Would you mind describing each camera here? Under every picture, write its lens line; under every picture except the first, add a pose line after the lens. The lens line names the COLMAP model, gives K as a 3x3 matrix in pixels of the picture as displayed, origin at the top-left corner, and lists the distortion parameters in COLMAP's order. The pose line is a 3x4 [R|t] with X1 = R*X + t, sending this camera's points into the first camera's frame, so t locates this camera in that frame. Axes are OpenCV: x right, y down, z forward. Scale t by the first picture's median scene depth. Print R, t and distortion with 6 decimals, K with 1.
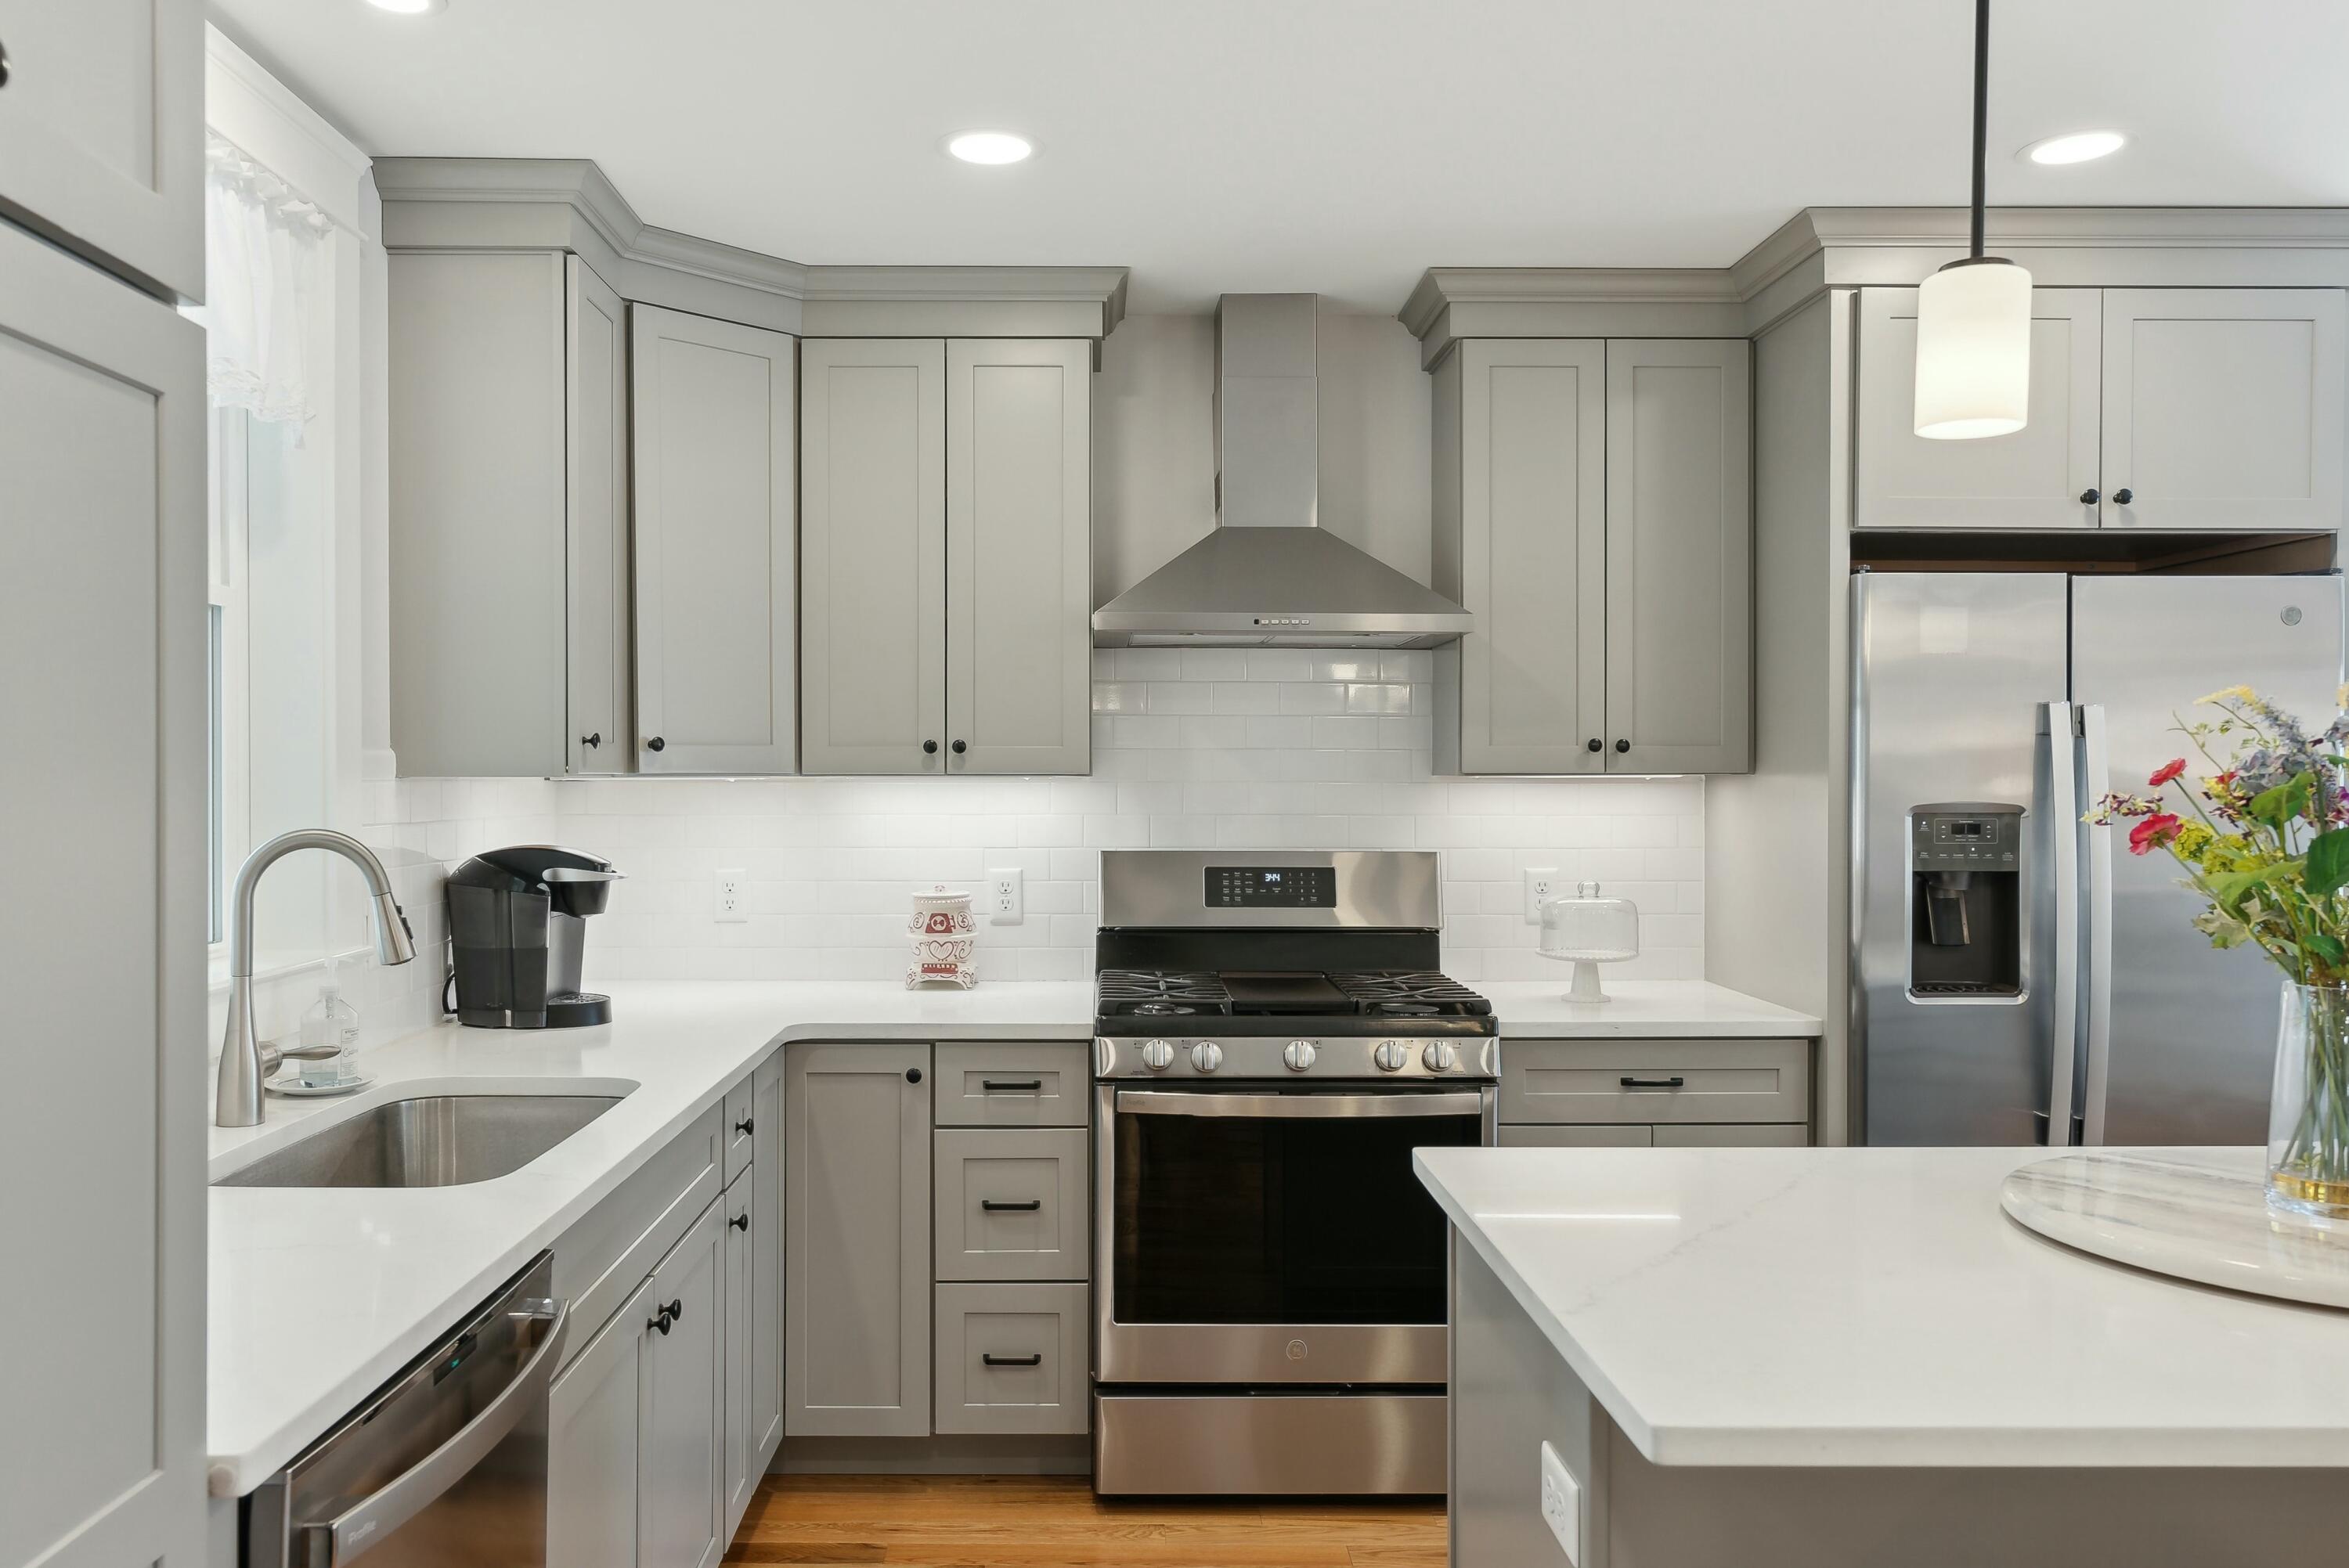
lens RADIAL K [[1748.4, 0, 1156.8], [0, 1748.4, 787.8], [0, 0, 1]] dist [0.003204, 0.000736]
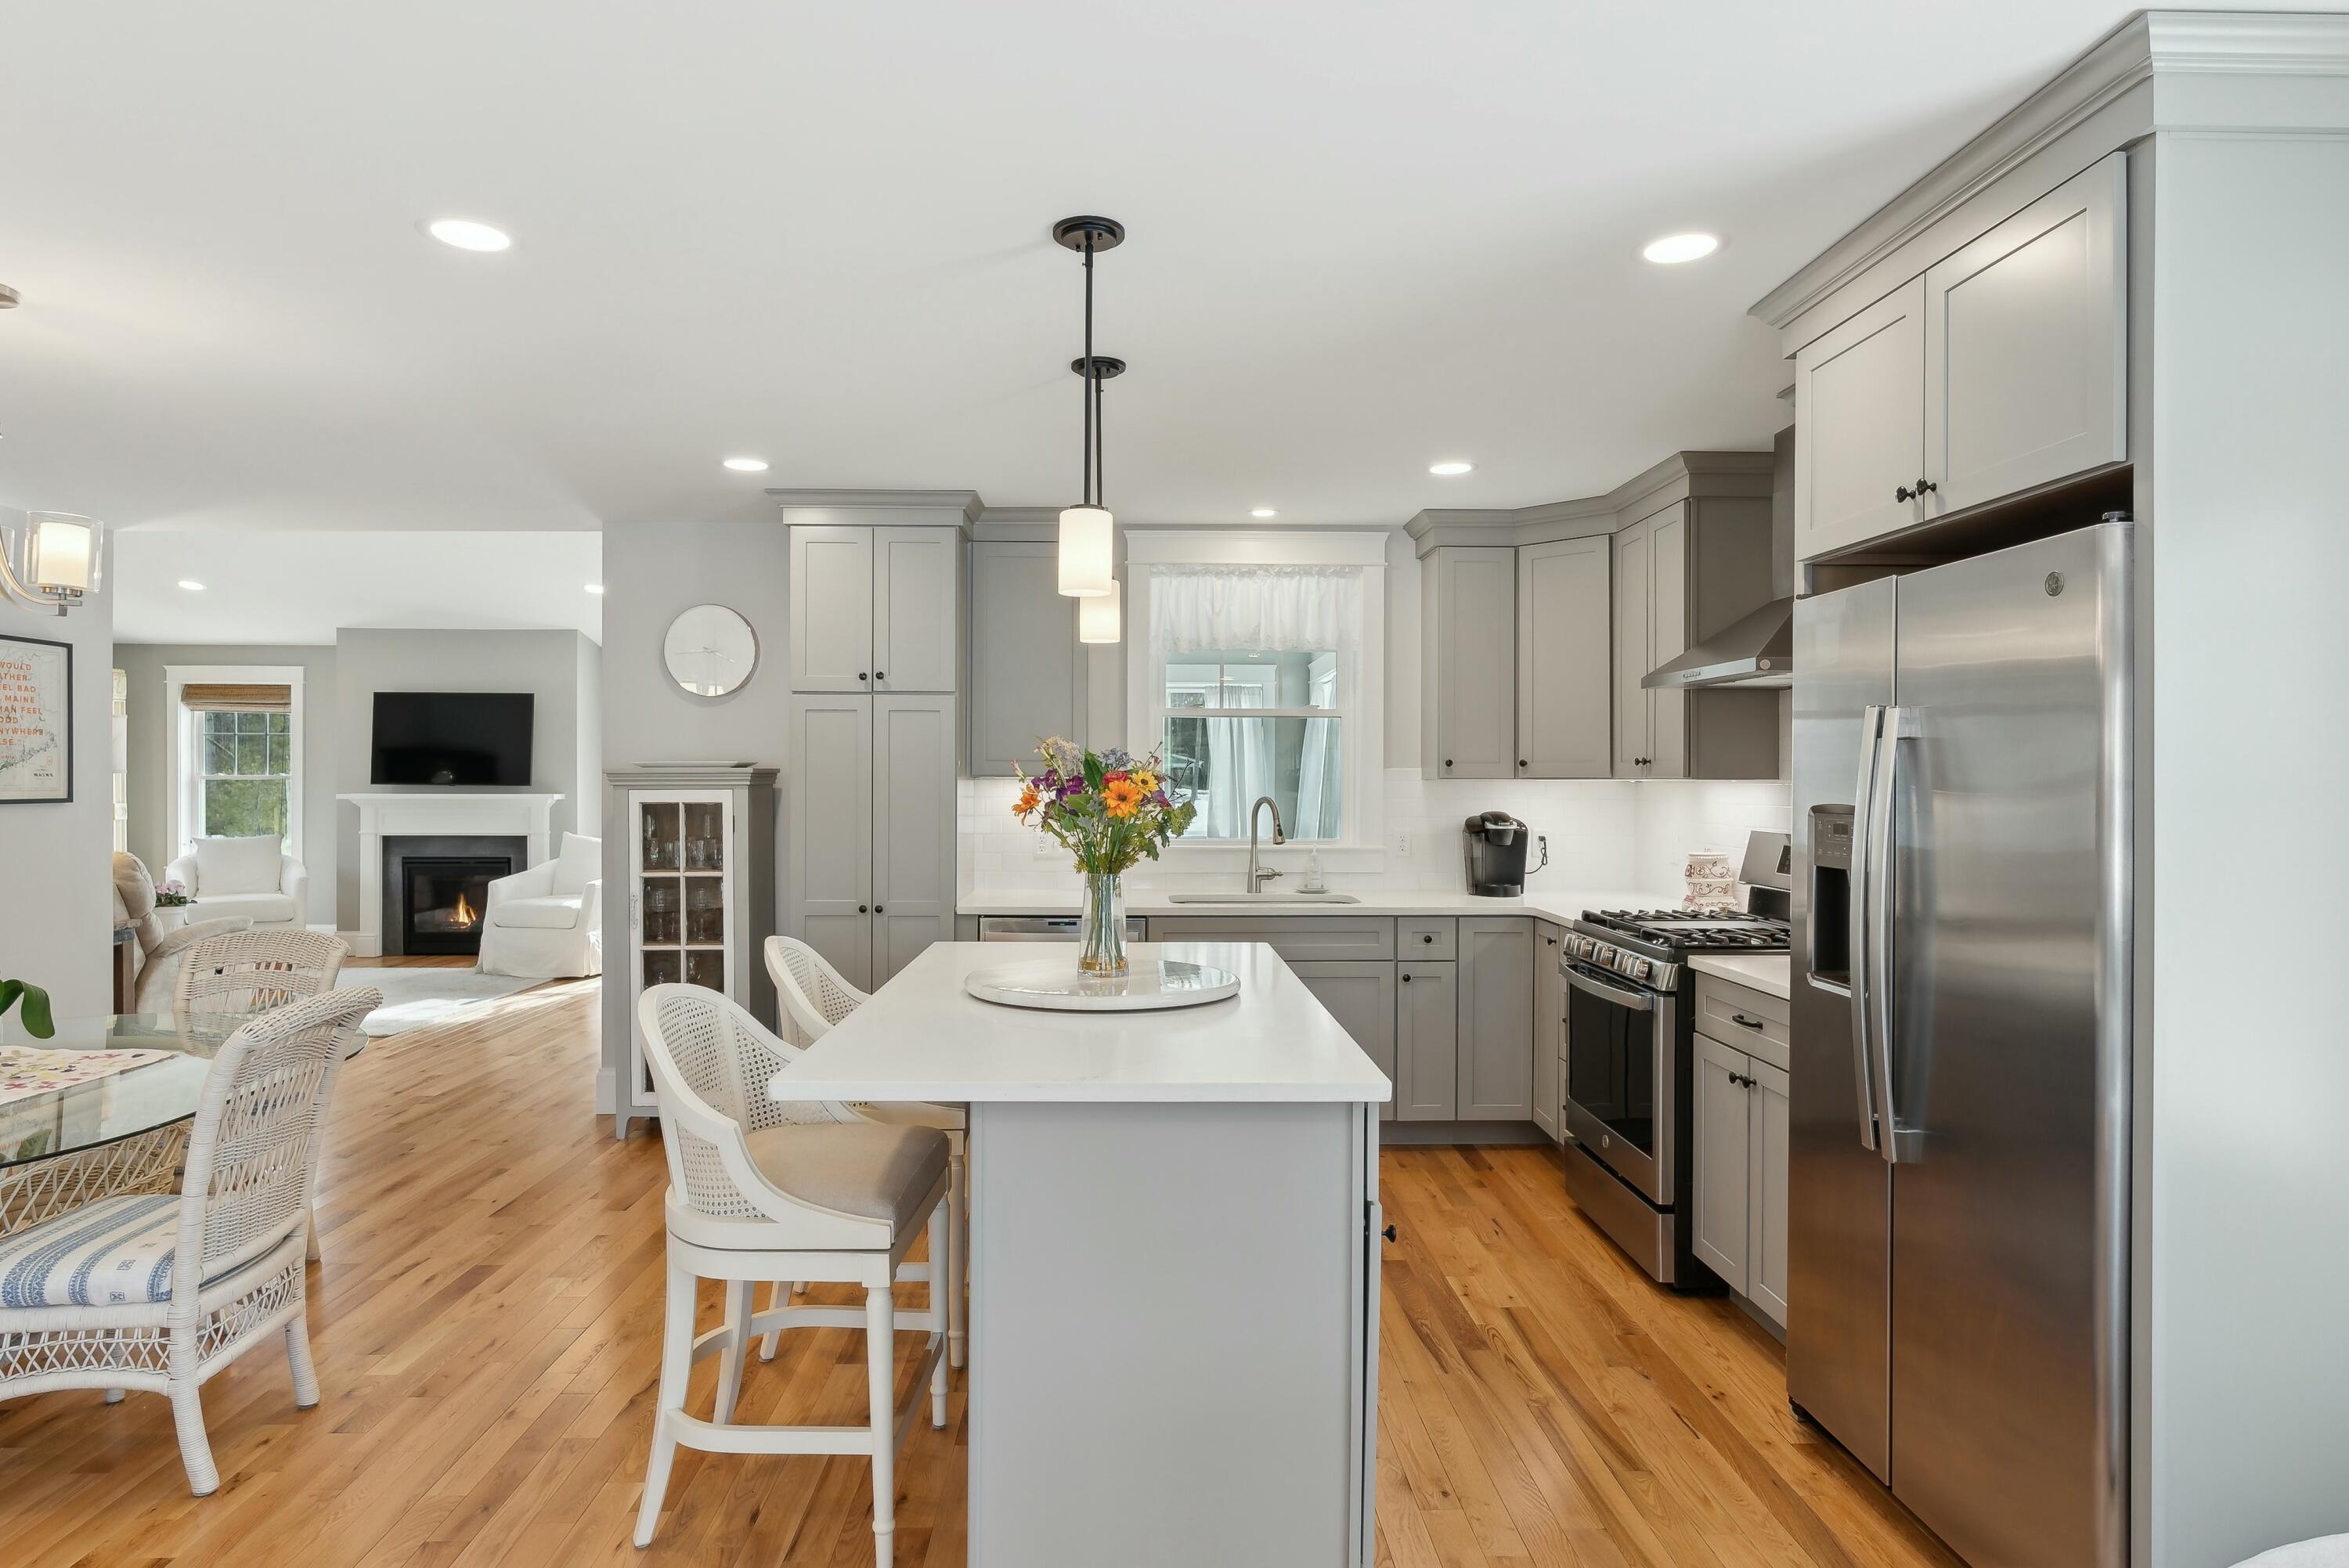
lens RADIAL K [[1299.2, 0, 1166.4], [0, 1299.2, 787.5], [0, 0, 1]] dist [-0.010793, 0.005141]
pose [[0.023024, 0.007503, -0.999707, 1.225788], [-0.009622, 0.999927, 0.007283, -0.003959], [0.999689, 0.009452, 0.023095, 0.564699]]
